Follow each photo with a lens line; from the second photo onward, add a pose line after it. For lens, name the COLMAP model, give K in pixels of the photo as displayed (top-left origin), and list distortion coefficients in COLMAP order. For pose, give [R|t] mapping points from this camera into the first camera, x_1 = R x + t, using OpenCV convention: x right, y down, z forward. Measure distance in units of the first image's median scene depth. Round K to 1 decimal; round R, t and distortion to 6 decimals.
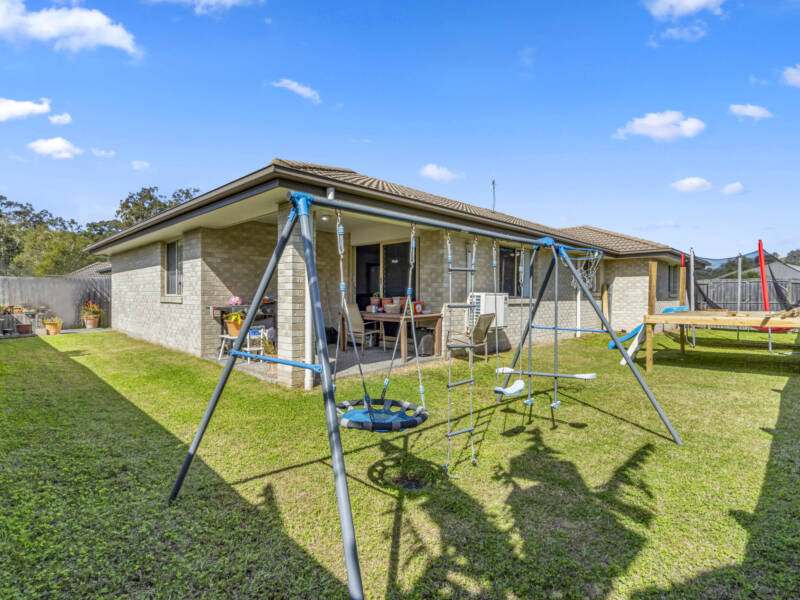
lens RADIAL K [[412.2, 0, 399.4], [0, 412.2, 300.5], [0, 0, 1]] dist [-0.006951, 0.000040]
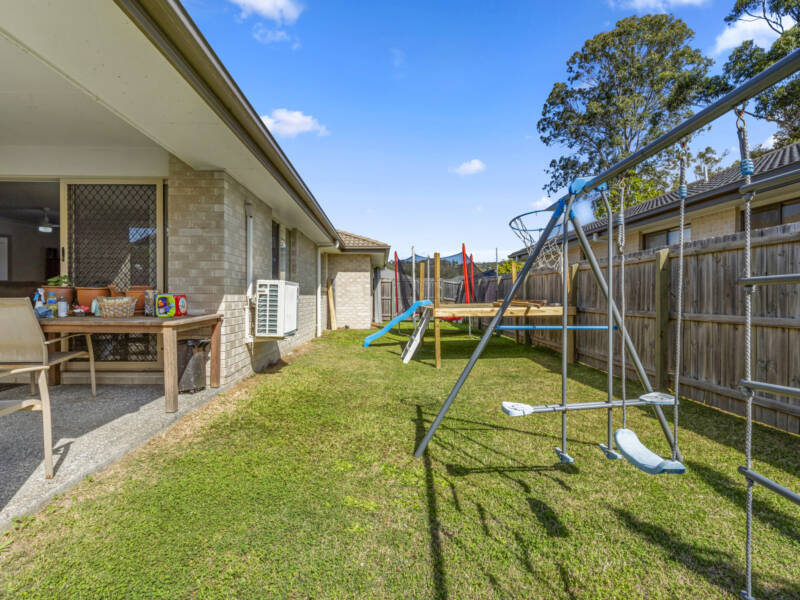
lens RADIAL K [[412.2, 0, 397.6], [0, 412.2, 299.8], [0, 0, 1]] dist [-0.006951, 0.000040]
pose [[0.700126, -0.008080, 0.713973, -0.136449], [0.007290, 0.999965, 0.004168, 0.011102], [-0.713982, 0.002287, 0.700161, 0.399758]]
